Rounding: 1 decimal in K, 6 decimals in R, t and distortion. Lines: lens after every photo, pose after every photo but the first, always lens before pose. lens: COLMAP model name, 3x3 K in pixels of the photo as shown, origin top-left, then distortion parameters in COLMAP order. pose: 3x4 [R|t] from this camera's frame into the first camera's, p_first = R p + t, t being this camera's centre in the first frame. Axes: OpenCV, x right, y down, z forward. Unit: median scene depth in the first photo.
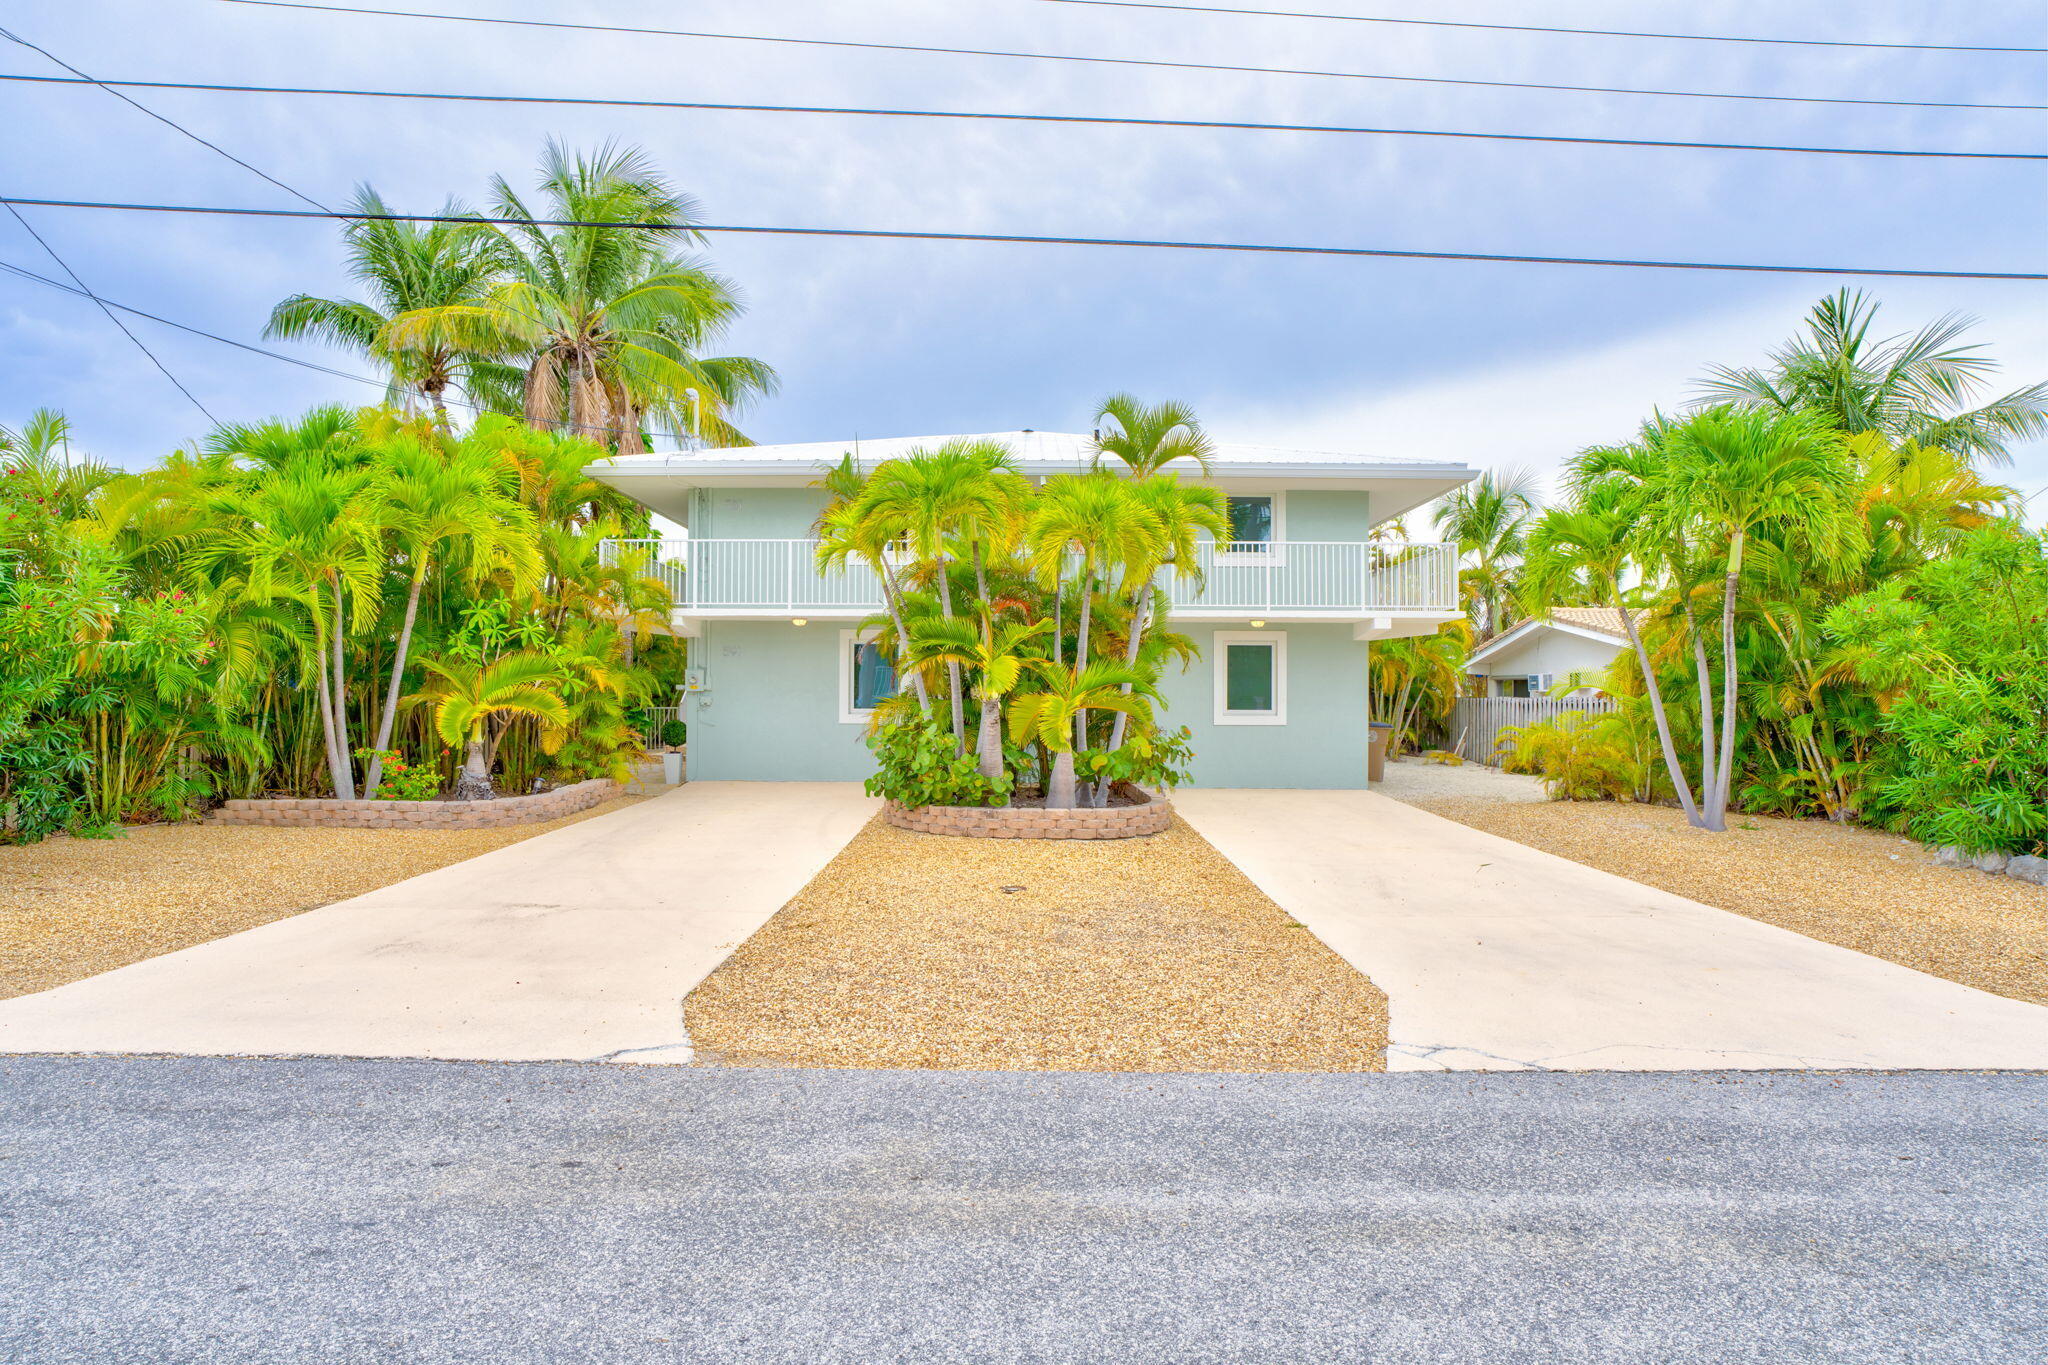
lens RADIAL K [[1056.6, 0, 1024.0], [0, 1056.6, 682.5], [0, 0, 1]] dist [-0.002661, -0.000268]
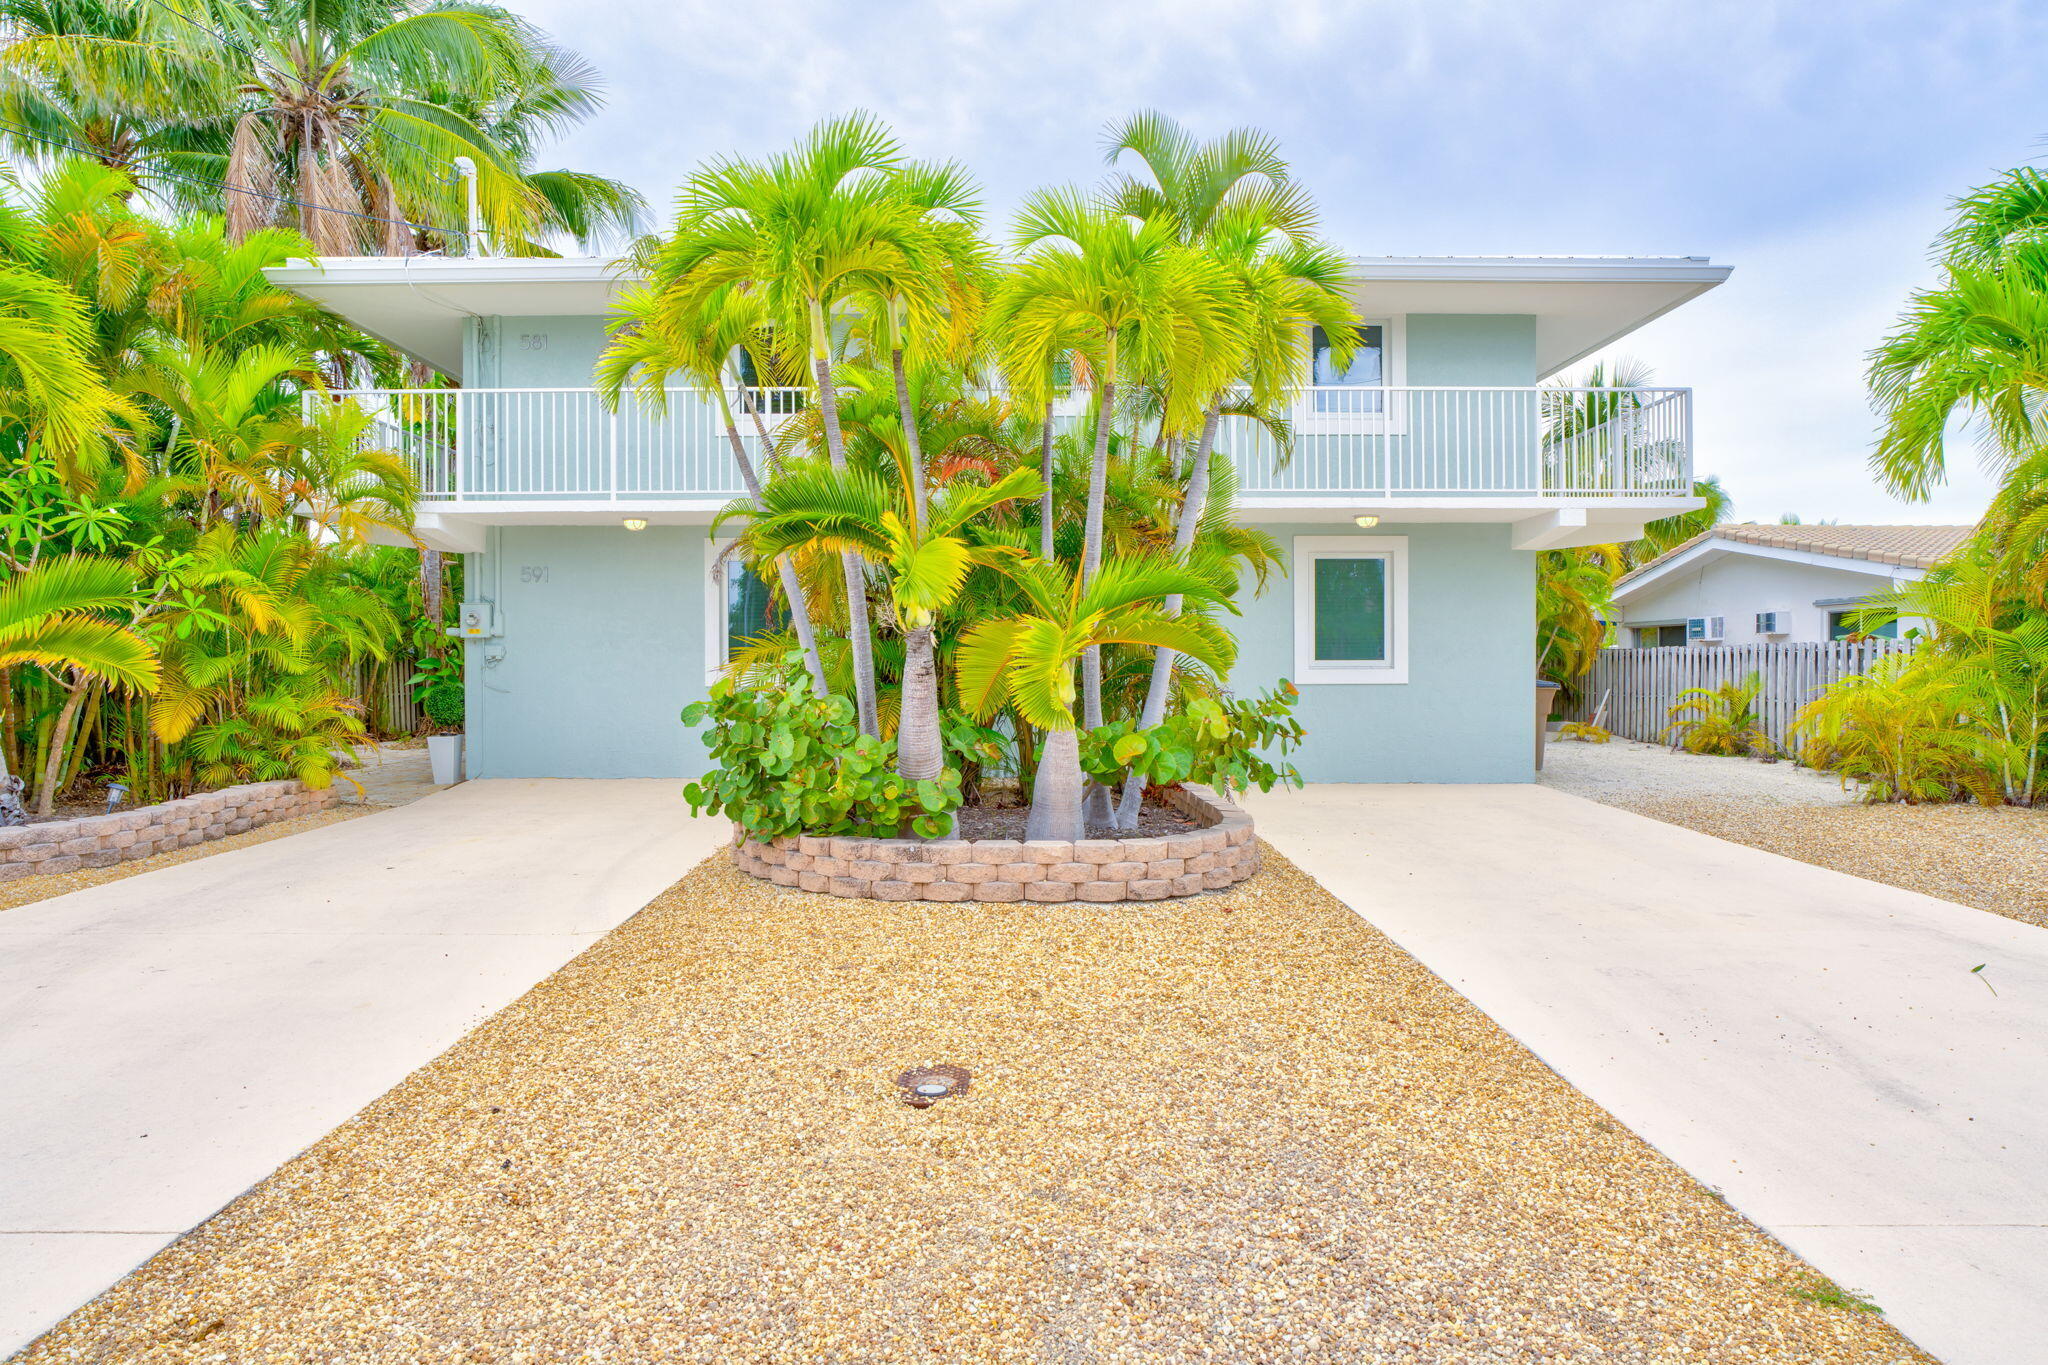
lens RADIAL K [[1056.6, 0, 1024.0], [0, 1056.6, 682.5], [0, 0, 1]] dist [-0.002661, -0.000268]
pose [[0.999952, -0.008044, 0.005525, 0.016246], [0.007914, 0.999700, 0.023166, 0.028797], [-0.005710, -0.023122, 0.999716, 0.455837]]
